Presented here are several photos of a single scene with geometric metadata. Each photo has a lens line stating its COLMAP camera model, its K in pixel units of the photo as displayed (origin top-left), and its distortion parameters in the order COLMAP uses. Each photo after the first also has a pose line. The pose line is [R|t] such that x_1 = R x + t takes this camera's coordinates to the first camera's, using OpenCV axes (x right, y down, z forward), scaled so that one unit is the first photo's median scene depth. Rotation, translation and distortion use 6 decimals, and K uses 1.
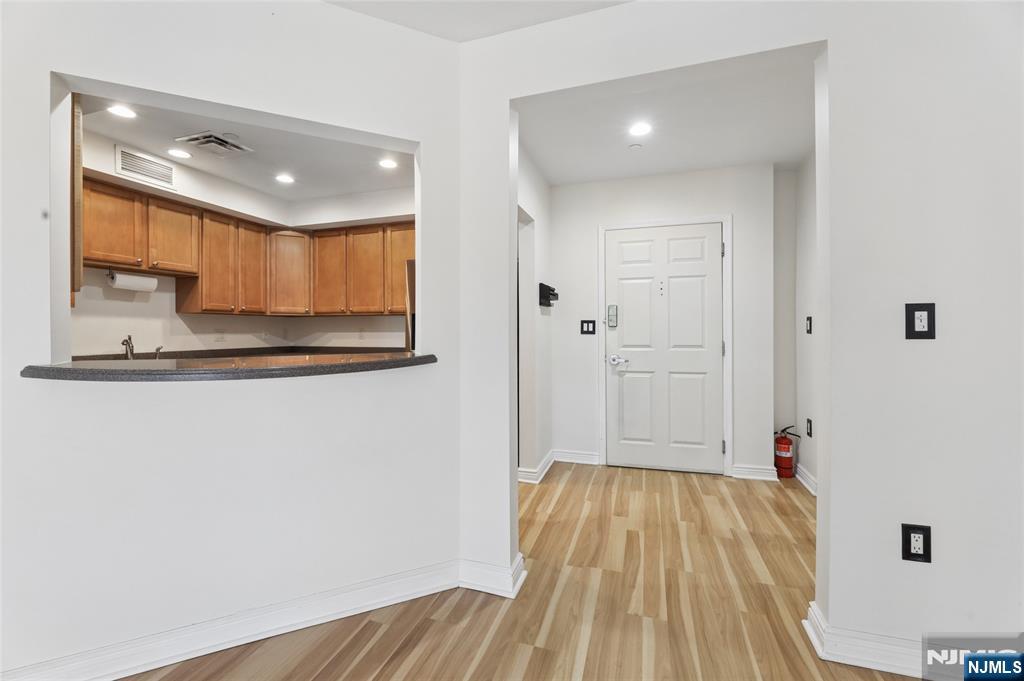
lens RADIAL K [[410.9, 0, 511.8], [0, 410.9, 331.4], [0, 0, 1]] dist [-0.002729, 0.000023]
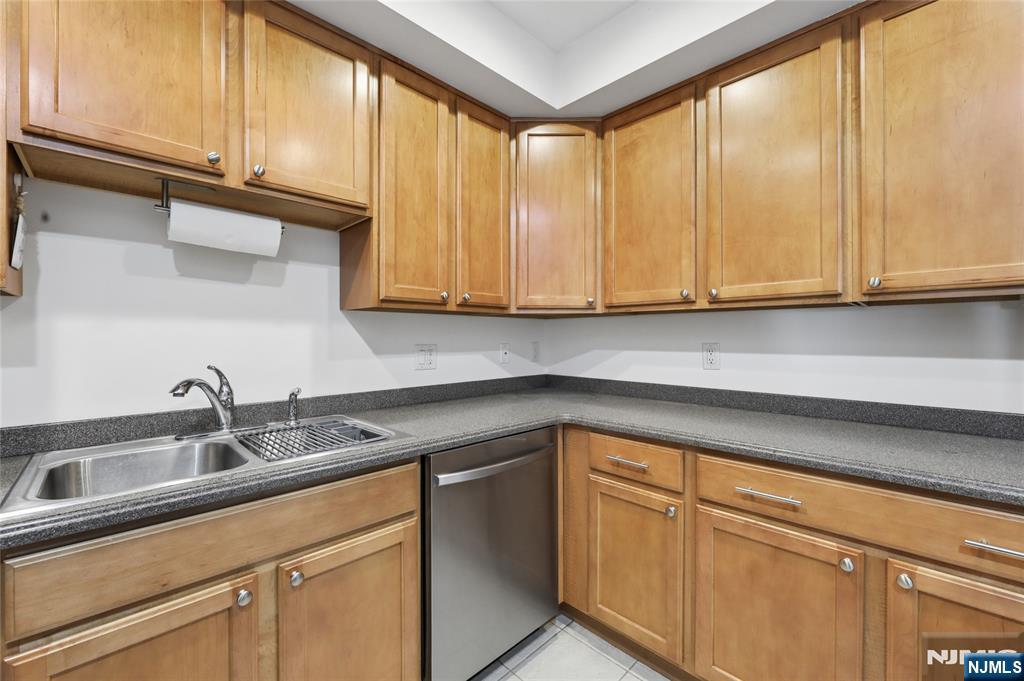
lens RADIAL K [[413.0, 0, 511.3], [0, 413.0, 335.7], [0, 0, 1]] dist [-0.001279, -0.000178]
pose [[0.881806, 0.001761, -0.471610, -0.456827], [-0.002863, 0.999995, -0.001619, -0.017221], [0.471604, 0.002777, 0.881806, 0.717891]]
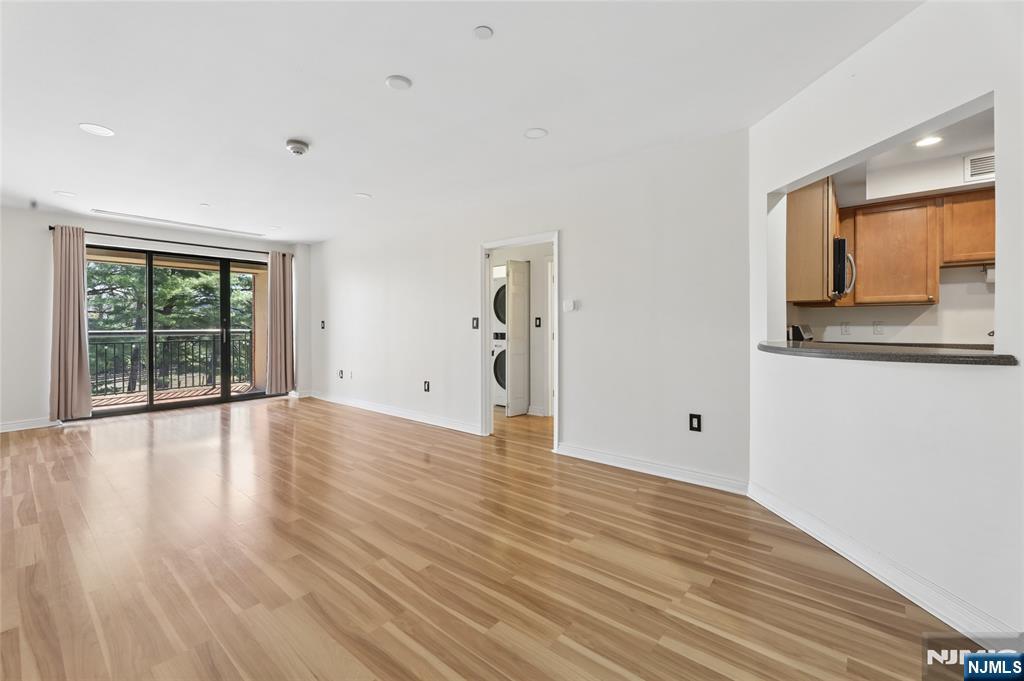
lens RADIAL K [[424.9, 0, 506.8], [0, 424.9, 327.7], [0, 0, 1]] dist [-0.005475, -0.000272]
pose [[-0.386982, 0.010098, -0.922032, 0.479973], [0.005301, 0.999948, 0.008727, -0.003726], [0.922072, -0.001511, -0.387016, 0.234554]]
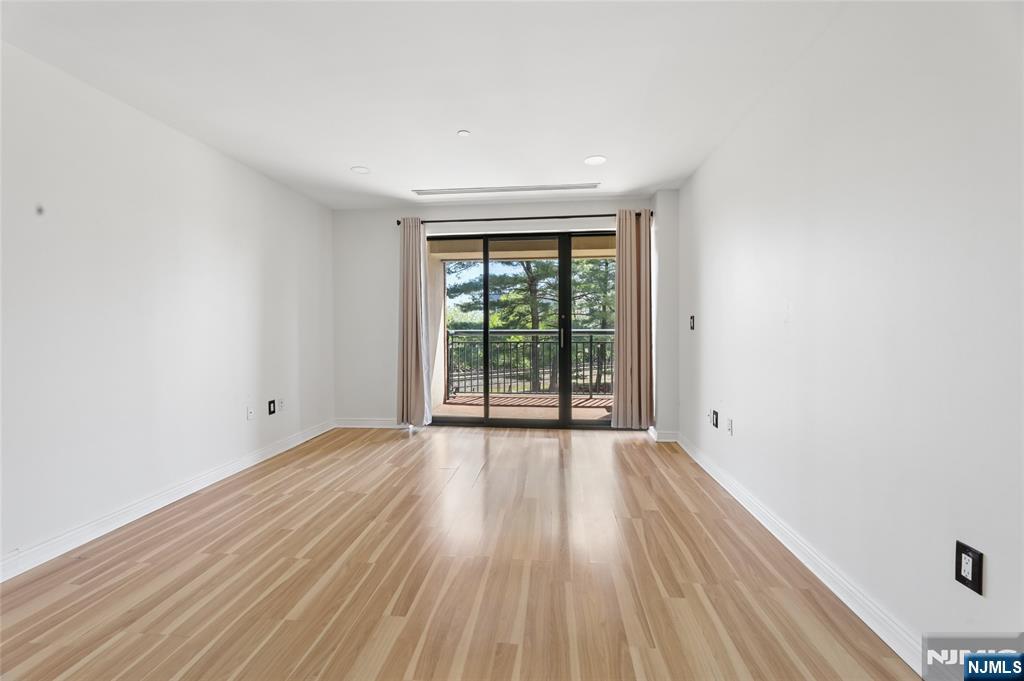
lens RADIAL K [[420.0, 0, 507.0], [0, 420.0, 330.7], [0, 0, 1]] dist [-0.001693, -0.000195]
pose [[-0.982121, 0.008582, -0.188054, -0.302645], [0.006402, 0.999905, 0.012195, -0.000367], [0.188141, 0.010773, -0.982083, -0.312369]]
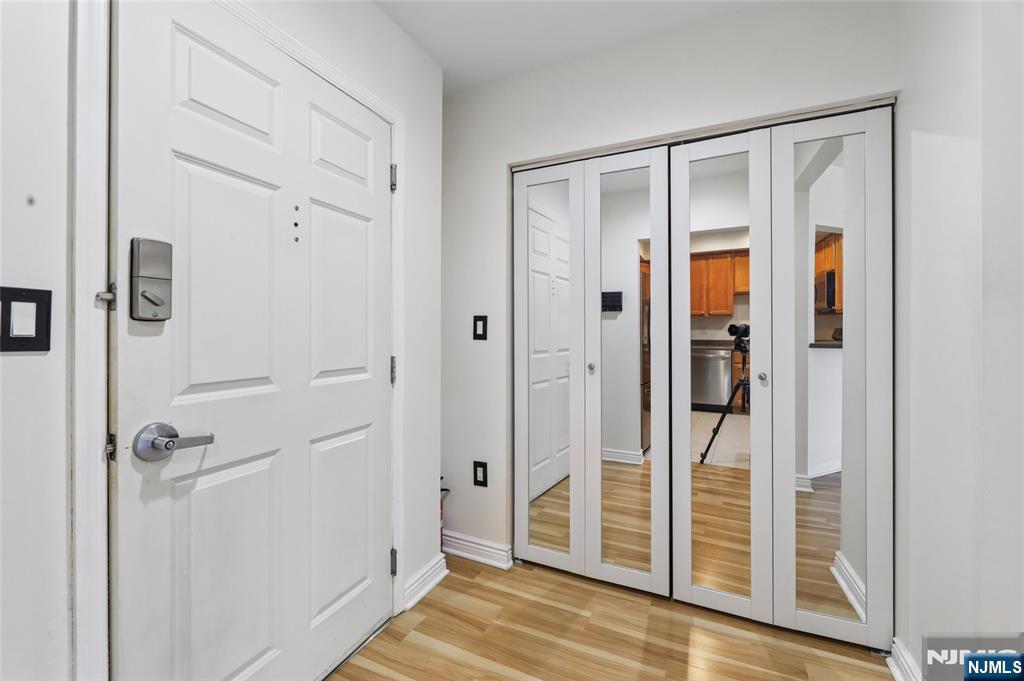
lens RADIAL K [[427.7, 0, 500.9], [0, 427.7, 329.4], [0, 0, 1]] dist [-0.009364, -0.000108]
pose [[0.130794, 0.012139, 0.991335, 0.001771], [-0.003625, 0.999924, -0.011766, -0.003054], [-0.991403, -0.002055, 0.130828, 0.741154]]
